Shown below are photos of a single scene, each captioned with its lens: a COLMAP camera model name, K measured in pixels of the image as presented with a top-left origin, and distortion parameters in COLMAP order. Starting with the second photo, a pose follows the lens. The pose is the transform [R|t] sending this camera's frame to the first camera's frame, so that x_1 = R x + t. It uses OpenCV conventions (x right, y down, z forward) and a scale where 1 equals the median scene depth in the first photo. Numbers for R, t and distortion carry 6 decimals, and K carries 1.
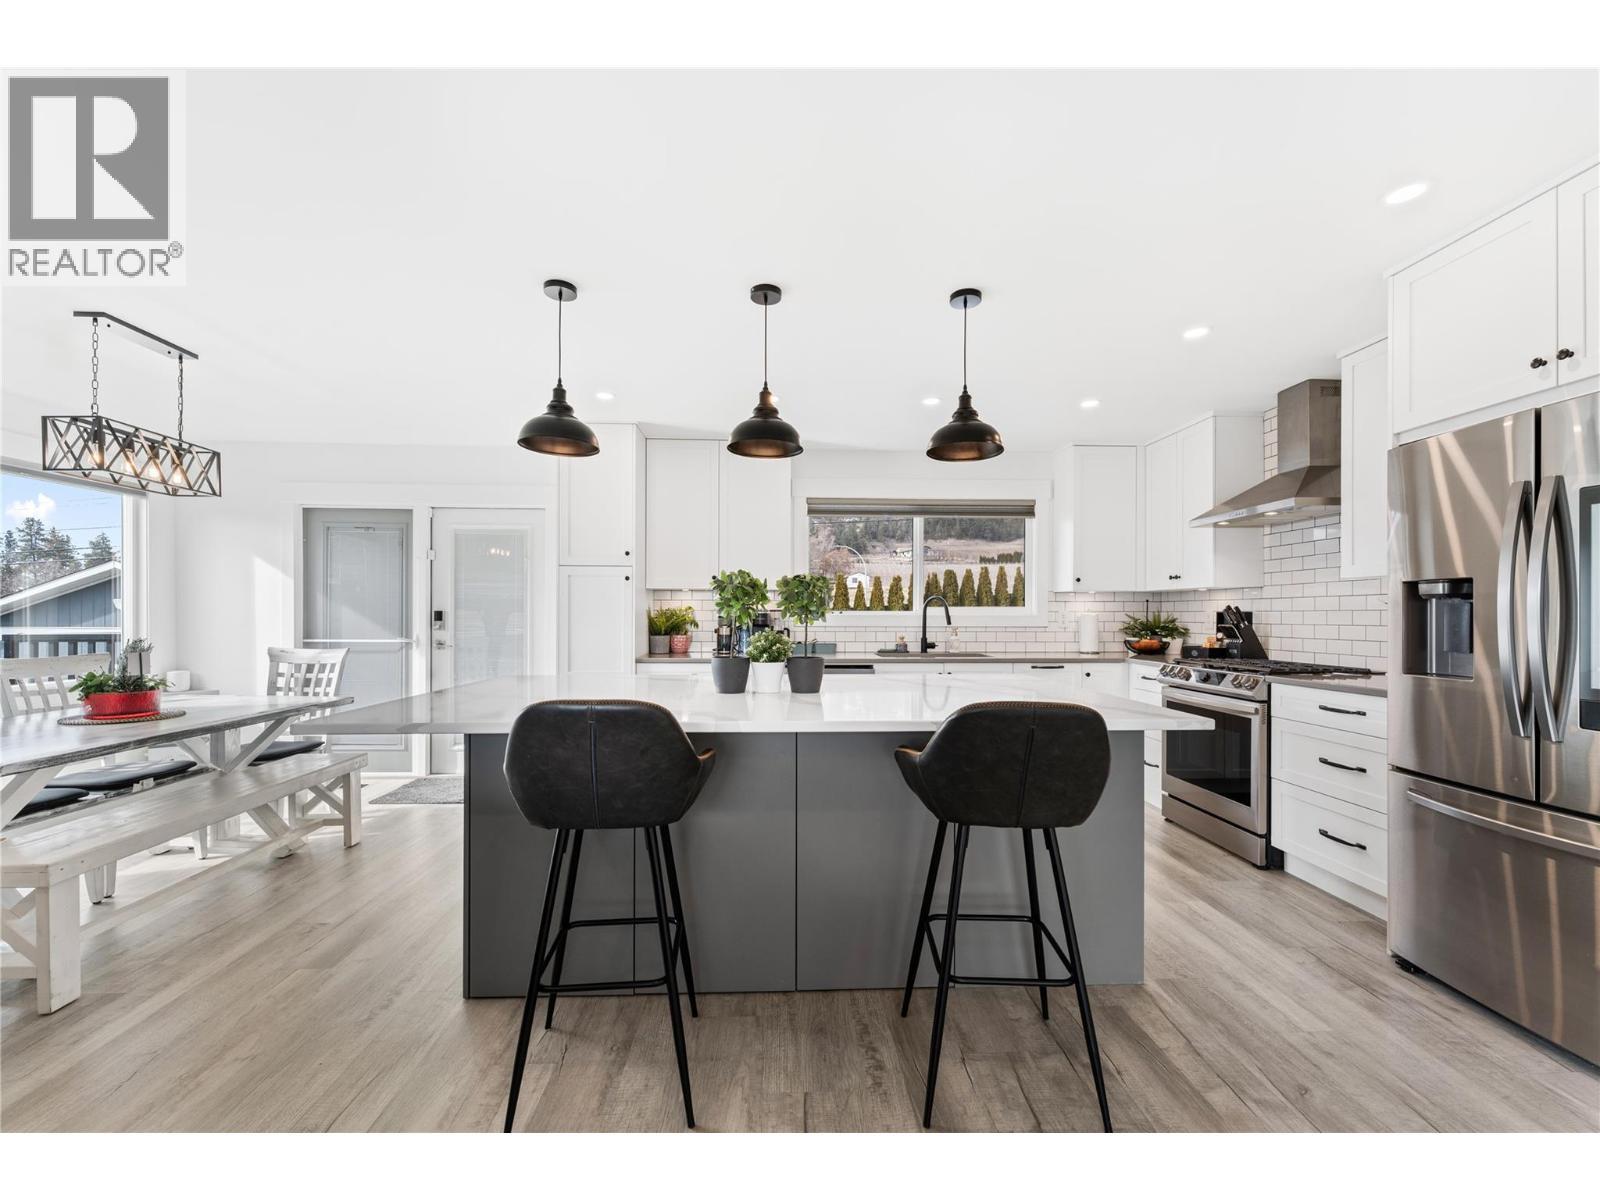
lens RADIAL K [[641.0, 0, 794.4], [0, 641.0, 613.4], [0, 0, 1]] dist [-0.001753, -0.000152]
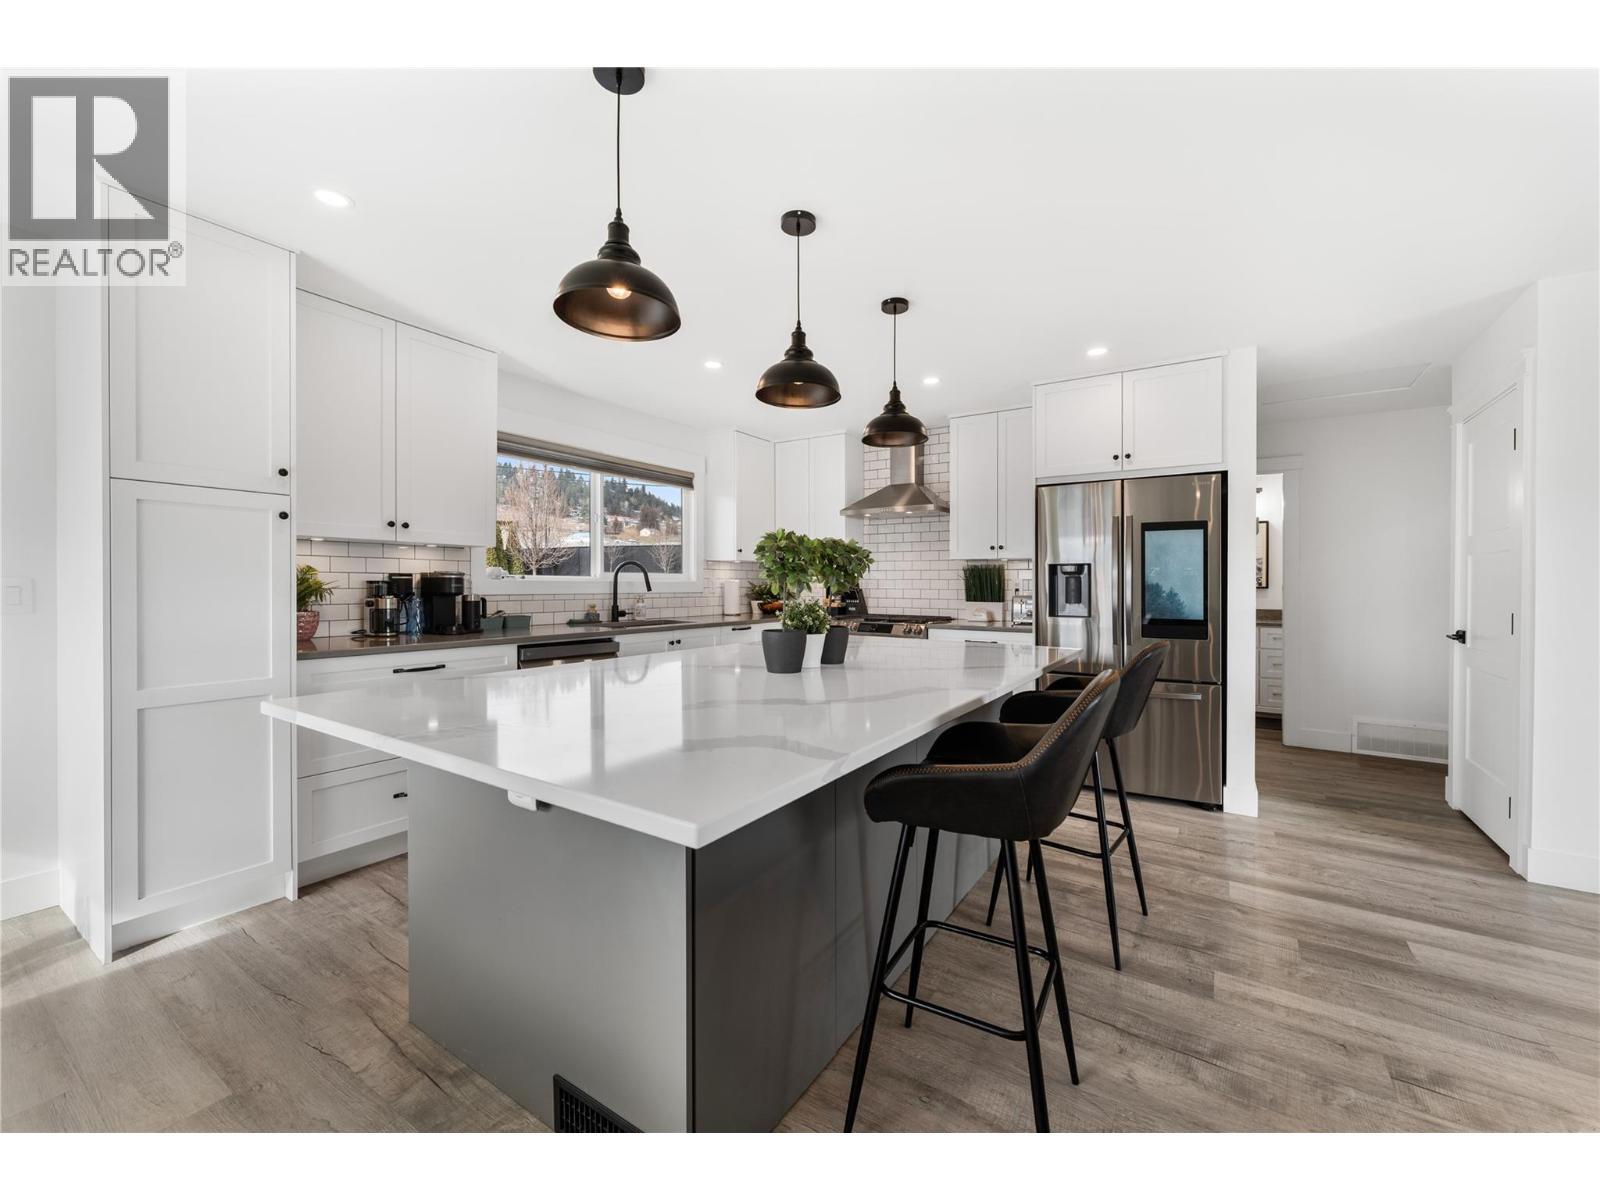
lens RADIAL K [[632.6, 0, 801.3], [0, 632.6, 584.6], [0, 0, 1]] dist [-0.008898, 0.000080]
pose [[0.577905, -0.000034, 0.816104, -0.441392], [-0.006469, 0.999968, 0.004622, 0.001717], [-0.816078, -0.007951, 0.577887, 0.282134]]
